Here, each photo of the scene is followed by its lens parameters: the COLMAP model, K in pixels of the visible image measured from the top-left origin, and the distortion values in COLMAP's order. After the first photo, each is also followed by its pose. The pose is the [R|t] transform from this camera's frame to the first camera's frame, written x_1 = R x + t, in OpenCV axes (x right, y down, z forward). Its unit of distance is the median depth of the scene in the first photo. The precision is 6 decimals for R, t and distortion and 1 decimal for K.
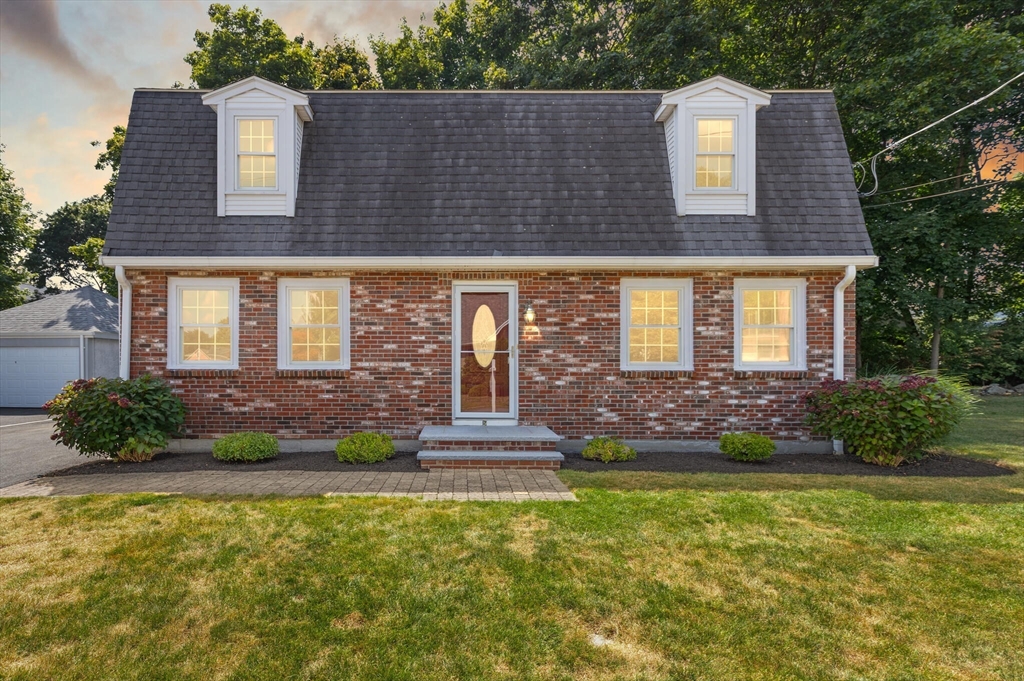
lens RADIAL K [[500.7, 0, 448.9], [0, 500.7, 369.2], [0, 0, 1]] dist [0.007736, -0.000620]
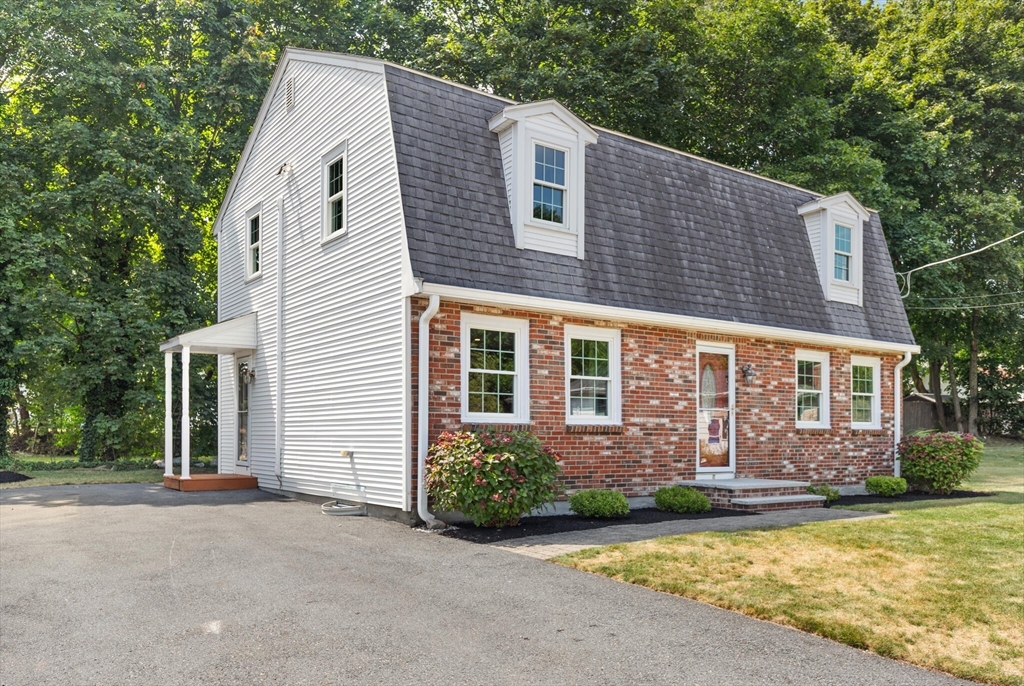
lens RADIAL K [[807.7, 0, 512.6], [0, 807.7, 433.3], [0, 0, 1]] dist [0.002246, -0.001825]
pose [[0.810982, 0.003865, 0.585058, -1.282810], [-0.002300, 0.999992, -0.003419, 0.022402], [-0.585066, 0.001427, 0.810984, -0.135236]]
